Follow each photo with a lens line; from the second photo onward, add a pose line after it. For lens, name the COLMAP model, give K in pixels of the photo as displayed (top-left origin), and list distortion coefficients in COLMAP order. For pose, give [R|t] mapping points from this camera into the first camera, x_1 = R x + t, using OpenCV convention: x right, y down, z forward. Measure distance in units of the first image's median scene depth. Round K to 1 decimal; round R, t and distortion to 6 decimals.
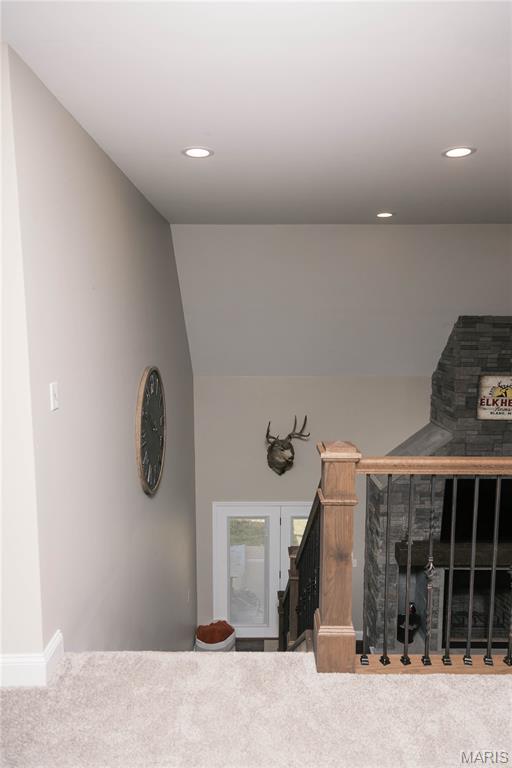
lens RADIAL K [[506.6, 0, 256.0], [0, 506.6, 384.0], [0, 0, 1]] dist [-0.001380, 0.001637]
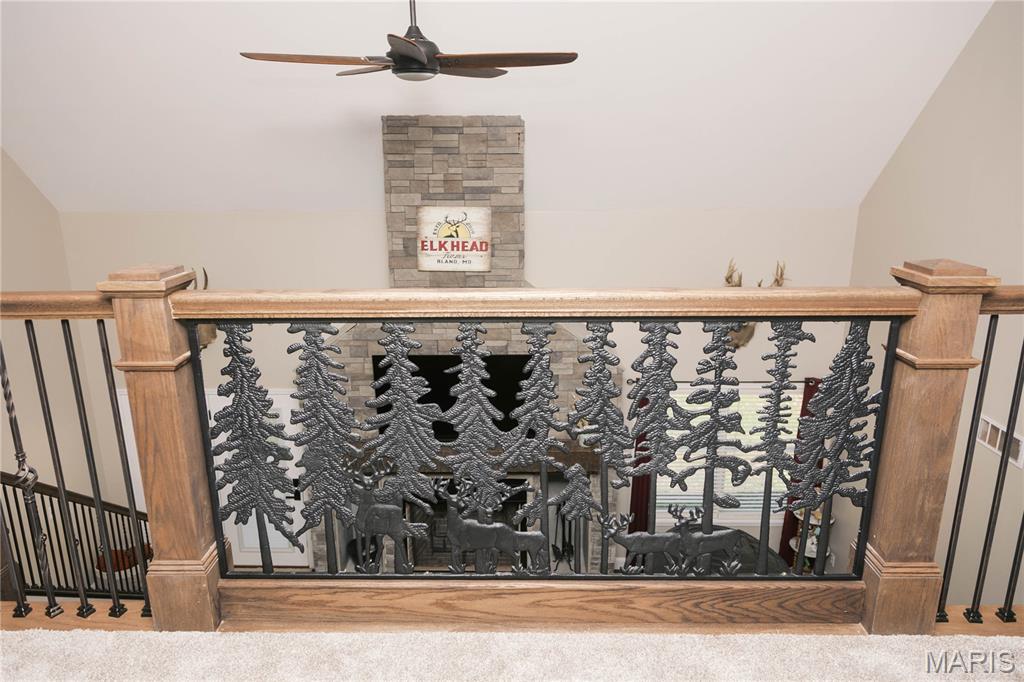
lens RADIAL K [[675.5, 0, 515.1], [0, 675.5, 337.9], [0, 0, 1]] dist [-0.001380, 0.001637]
pose [[0.999987, -0.004931, -0.001127, 0.567766], [0.005042, 0.989708, 0.143013, 0.029352], [0.000410, -0.143016, 0.989720, 0.070697]]
